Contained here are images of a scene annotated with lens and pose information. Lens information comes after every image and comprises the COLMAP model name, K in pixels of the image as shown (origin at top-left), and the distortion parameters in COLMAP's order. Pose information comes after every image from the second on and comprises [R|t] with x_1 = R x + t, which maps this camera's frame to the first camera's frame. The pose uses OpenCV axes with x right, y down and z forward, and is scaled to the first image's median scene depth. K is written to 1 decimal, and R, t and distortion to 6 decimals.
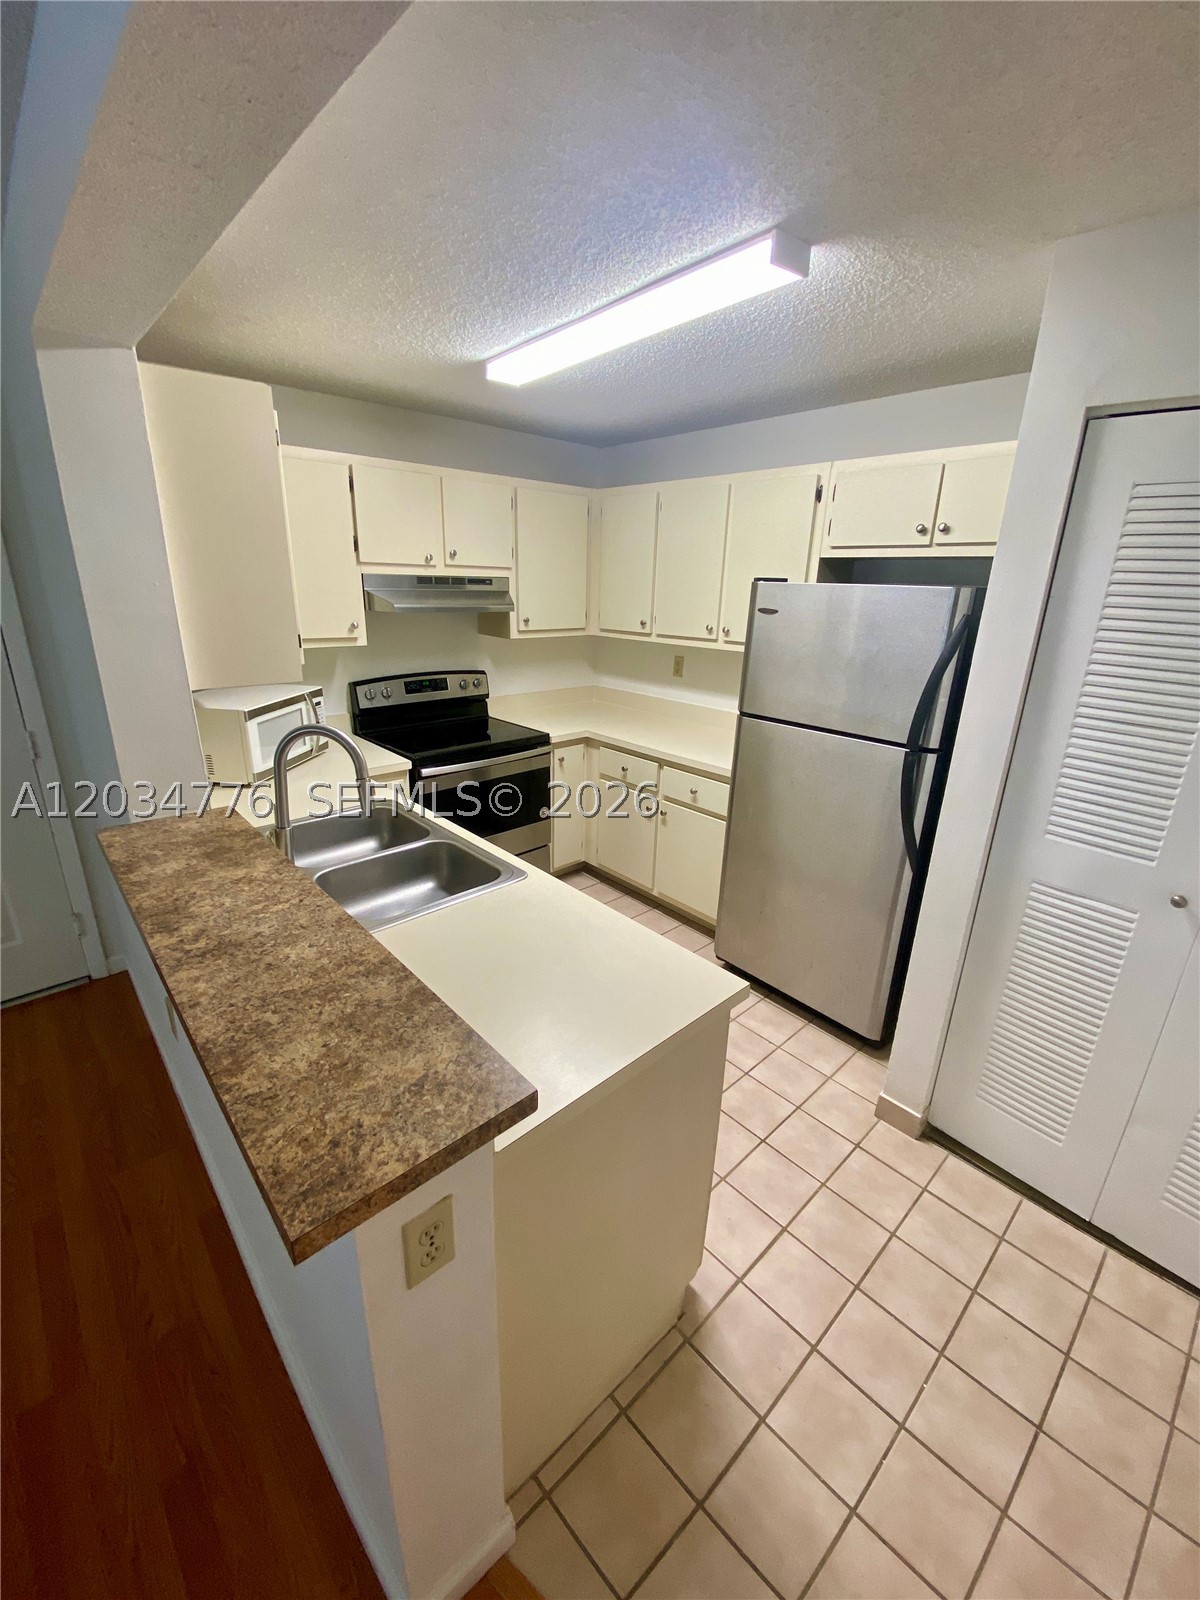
lens RADIAL K [[646.3, 0, 596.1], [0, 646.3, 797.3], [0, 0, 1]] dist [0.012511, -0.016120]
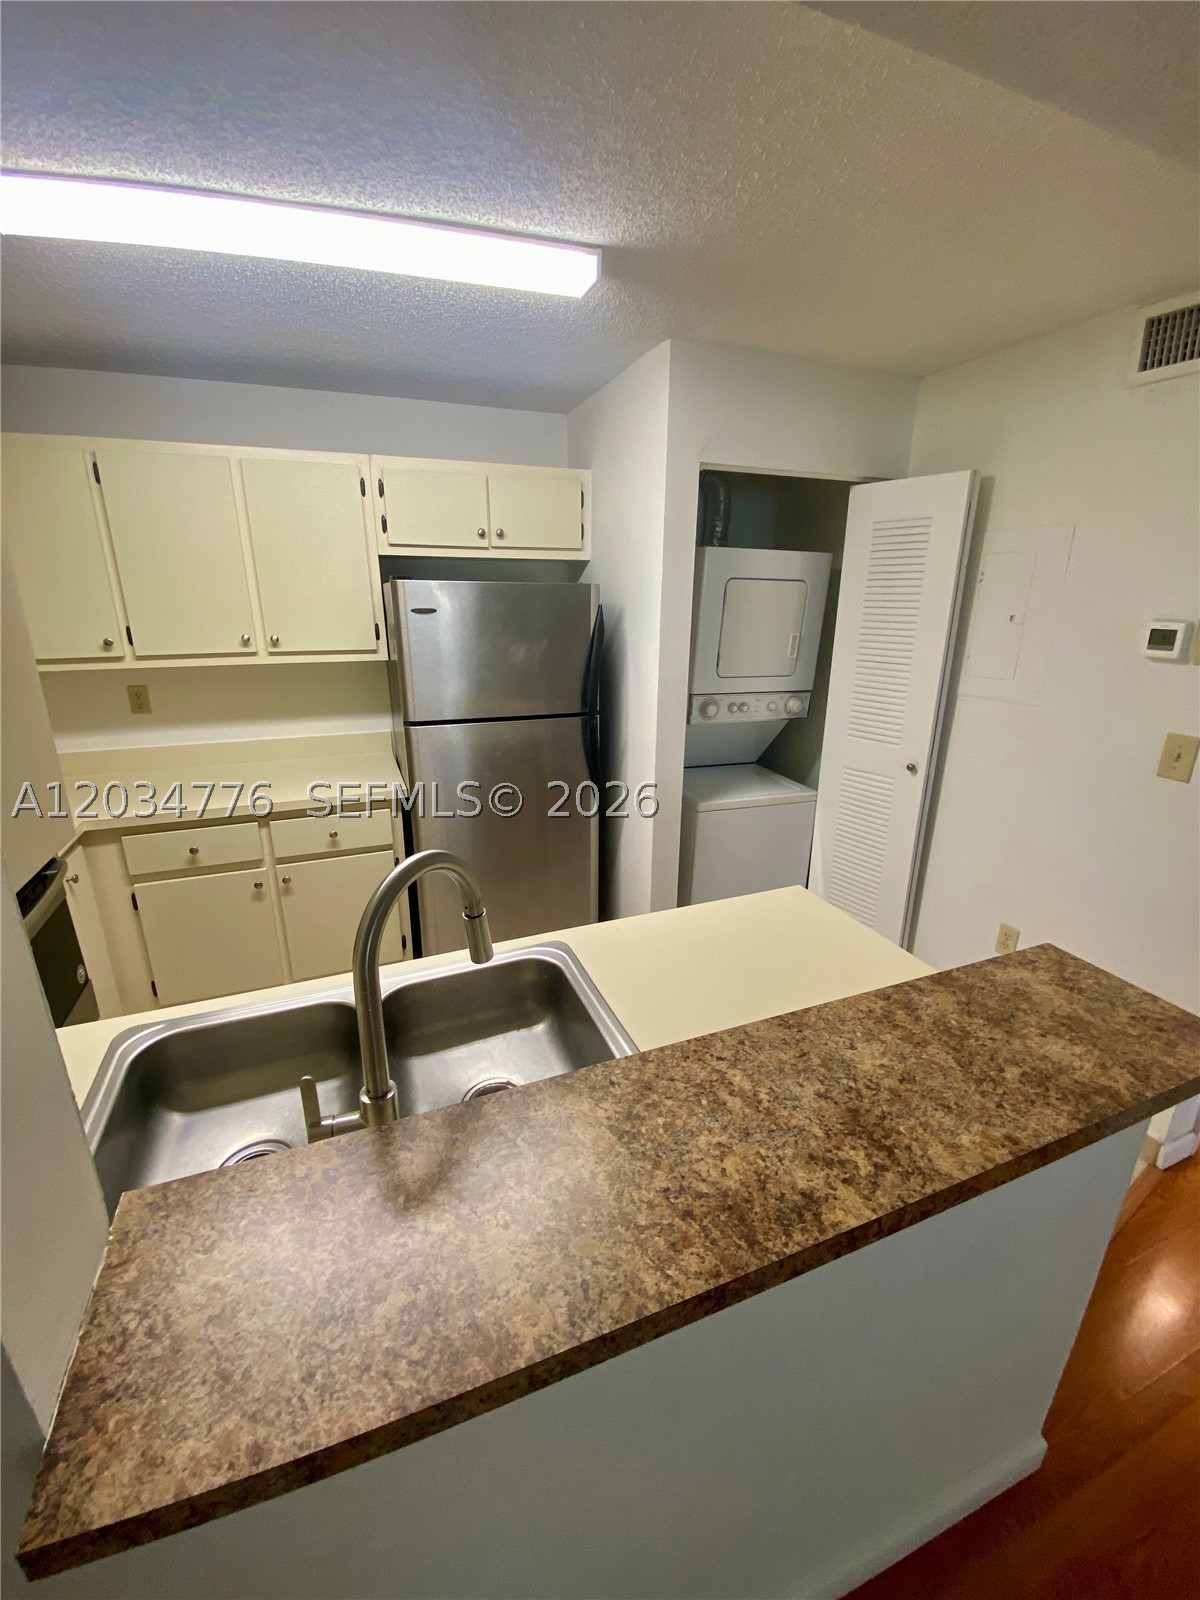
lens RADIAL K [[646.3, 0, 592.9], [0, 646.3, 798.1], [0, 0, 1]] dist [0.012511, -0.016120]
pose [[0.356718, -0.305942, 0.882696, -0.651997], [0.302231, 0.931838, 0.200835, -0.172142], [-0.883973, 0.195136, 0.424868, 0.501711]]
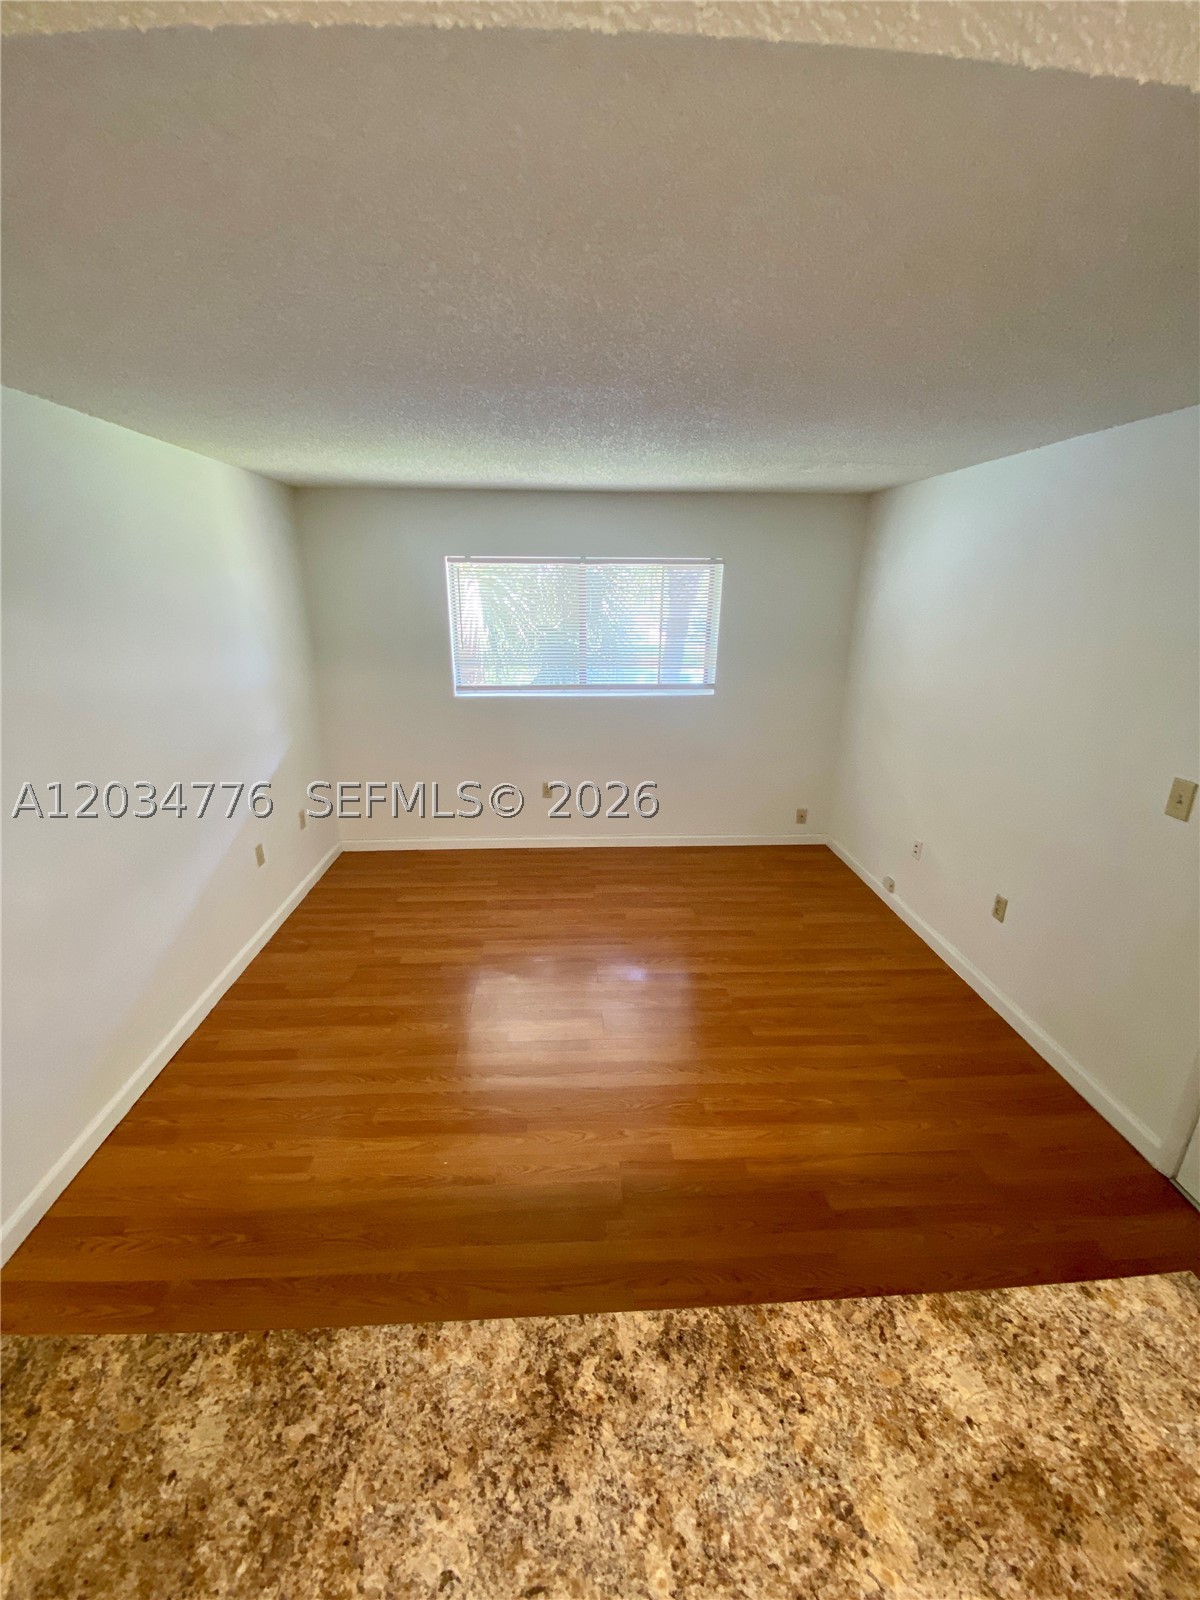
lens RADIAL K [[646.3, 0, 594.7], [0, 646.3, 783.7], [0, 0, 1]] dist [0.012511, -0.016120]
pose [[-0.632031, 0.195625, -0.749845, -0.154332], [-0.270075, 0.851345, 0.449746, -0.292259], [0.726358, 0.486768, -0.485243, 0.577852]]
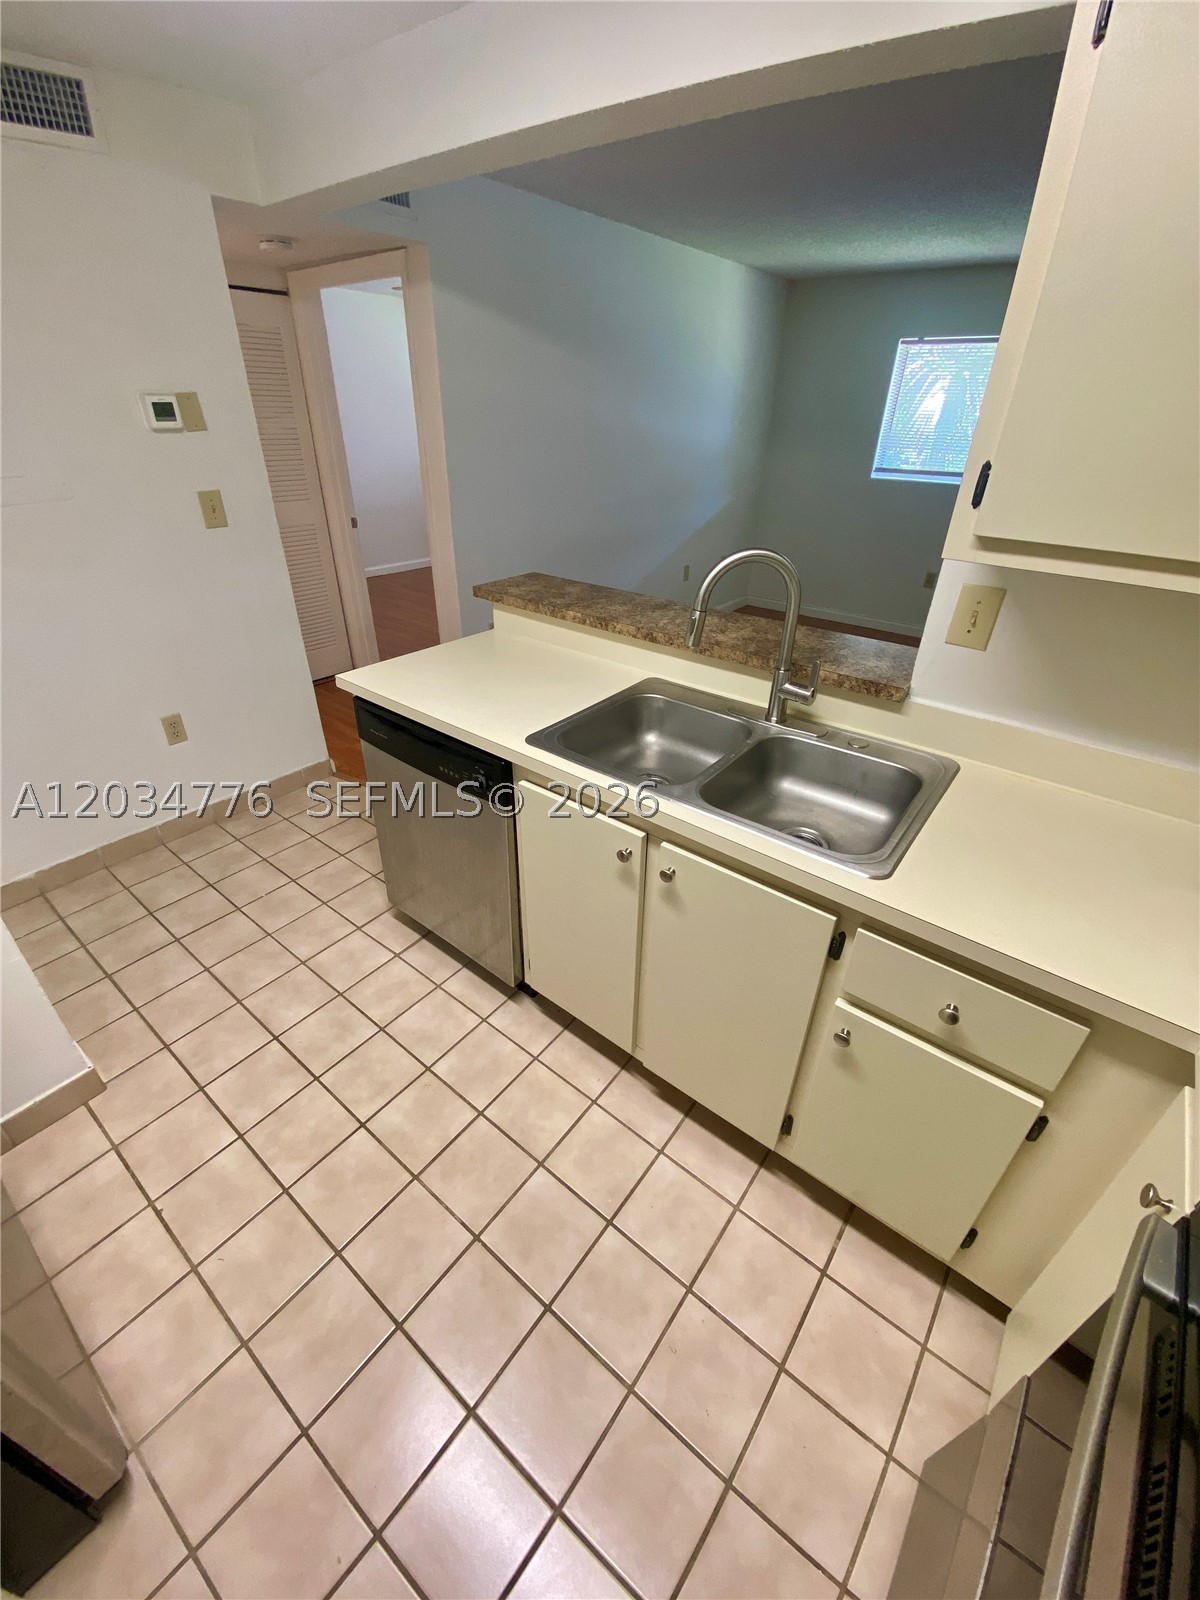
lens RADIAL K [[646.3, 0, 603.3], [0, 646.3, 797.9], [0, 0, 1]] dist [0.012511, -0.016120]
pose [[-0.984736, 0.048600, -0.167132, -0.056073], [-0.095896, 0.649855, 0.753984, -0.416888], [0.145255, 0.758503, -0.635275, 1.394591]]
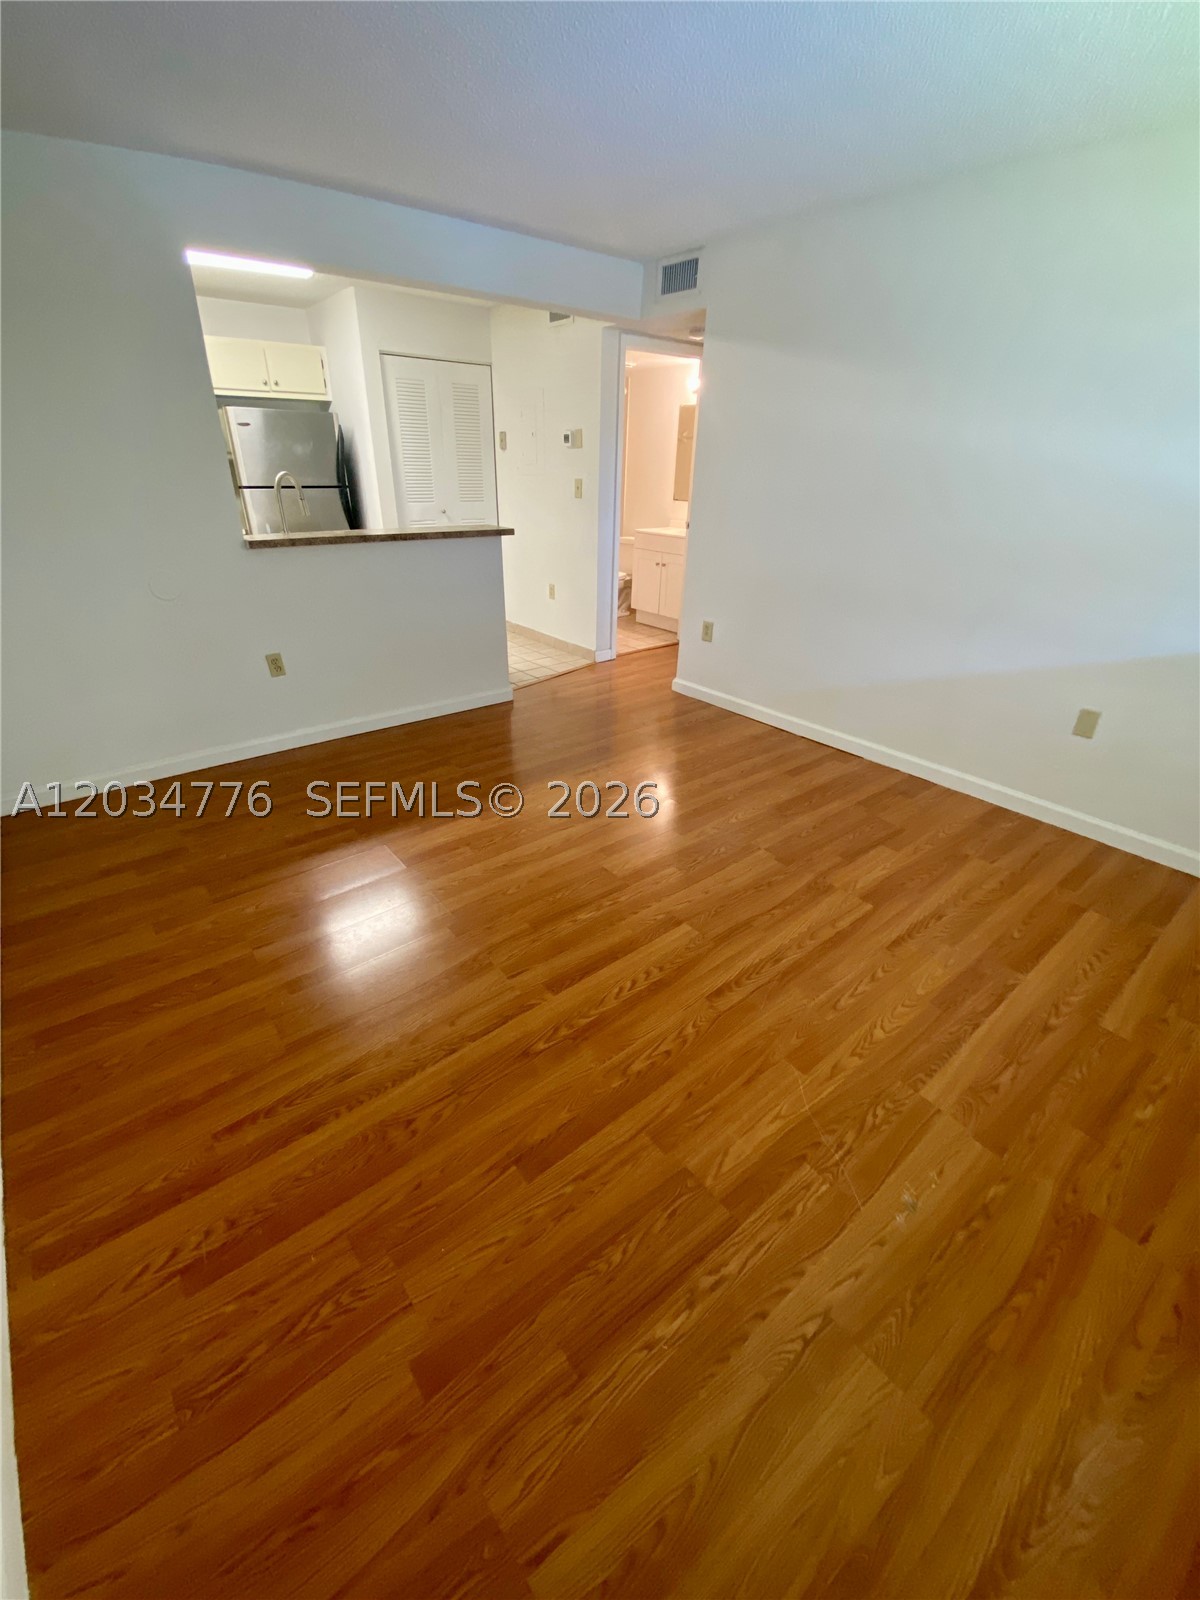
lens RADIAL K [[646.3, 0, 588.3], [0, 646.3, 792.4], [0, 0, 1]] dist [0.012511, -0.016120]
pose [[0.064544, -0.477252, 0.876393, -2.107802], [0.307795, 0.844927, 0.437448, 0.114955], [-0.949261, 0.241515, 0.201431, -0.076343]]
